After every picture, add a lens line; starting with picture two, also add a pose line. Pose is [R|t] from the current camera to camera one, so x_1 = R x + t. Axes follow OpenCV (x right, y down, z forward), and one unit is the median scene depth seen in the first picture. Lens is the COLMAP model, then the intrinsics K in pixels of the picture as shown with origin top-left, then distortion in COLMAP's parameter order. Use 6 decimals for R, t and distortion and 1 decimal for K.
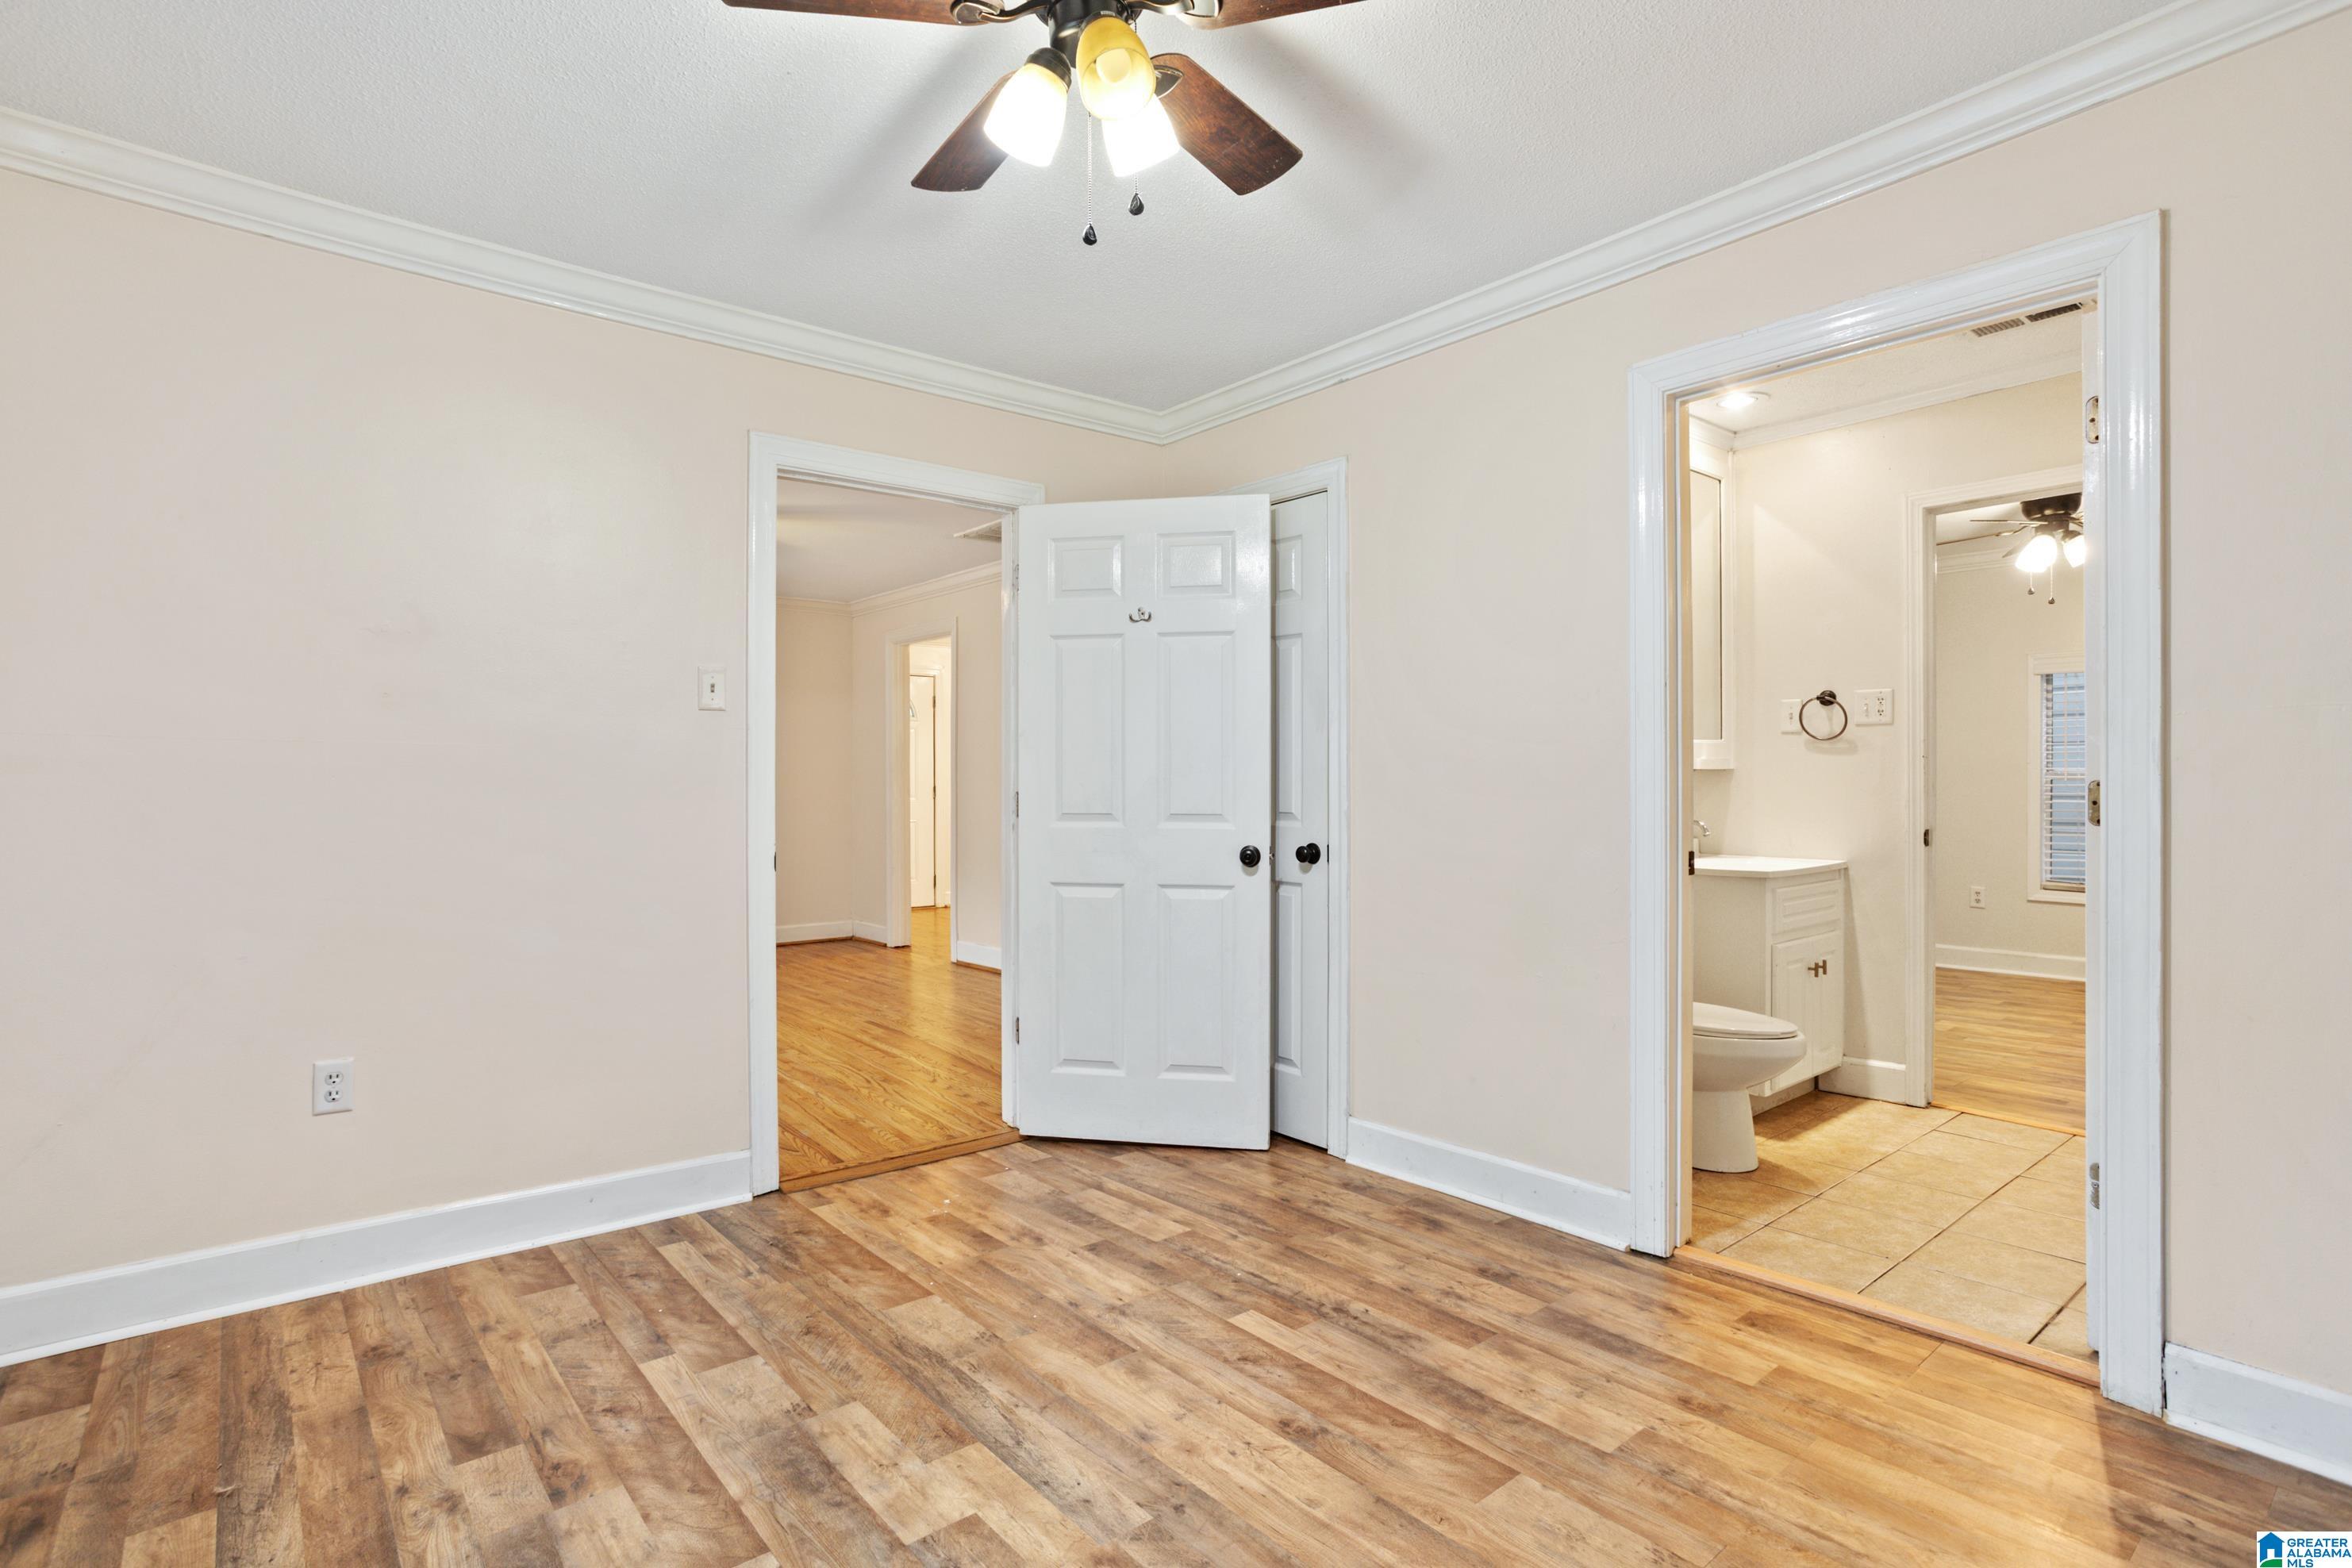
lens RADIAL K [[1135.7, 0, 1176.0], [0, 1135.7, 784.0], [0, 0, 1]] dist [-0.020525, 0.017030]
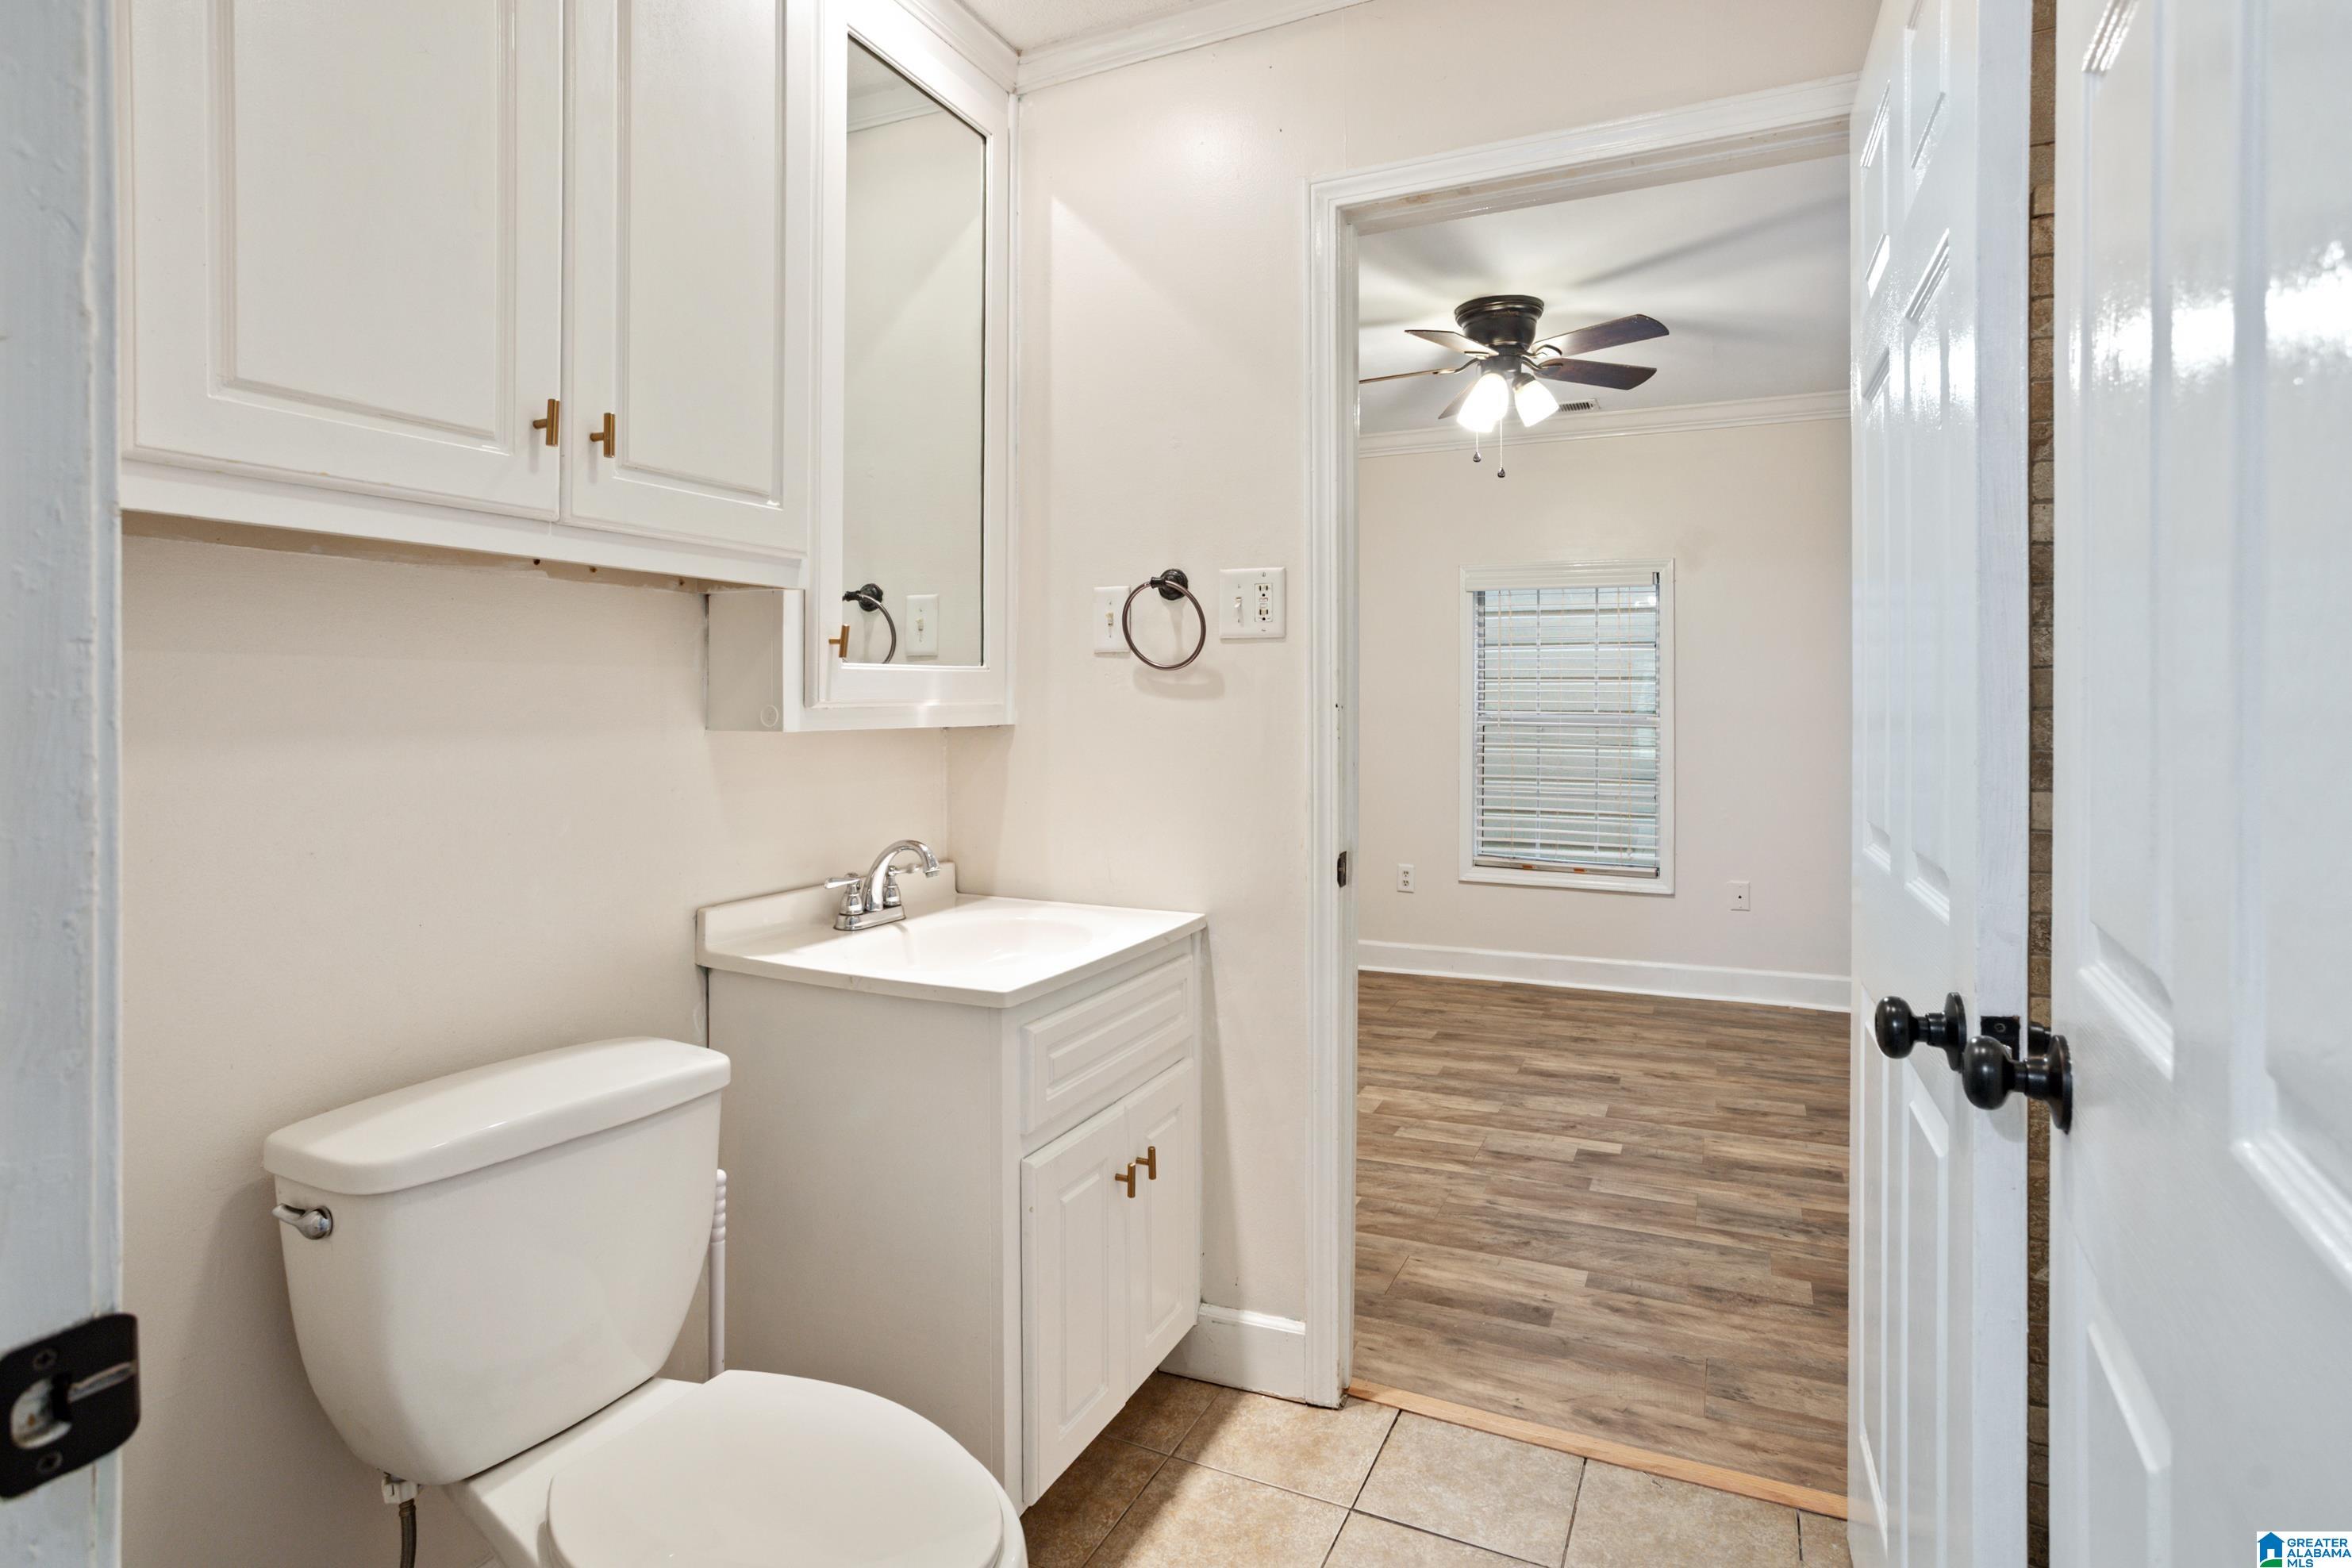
lens RADIAL K [[1173.9, 0, 1159.1], [0, 1173.9, 709.6], [0, 0, 1]] dist [-0.035269, 0.018840]
pose [[0.912185, 0.002014, 0.409775, 0.361516], [-0.001246, 0.999997, -0.002141, -0.020297], [-0.409778, 0.001442, 0.912184, 0.535469]]
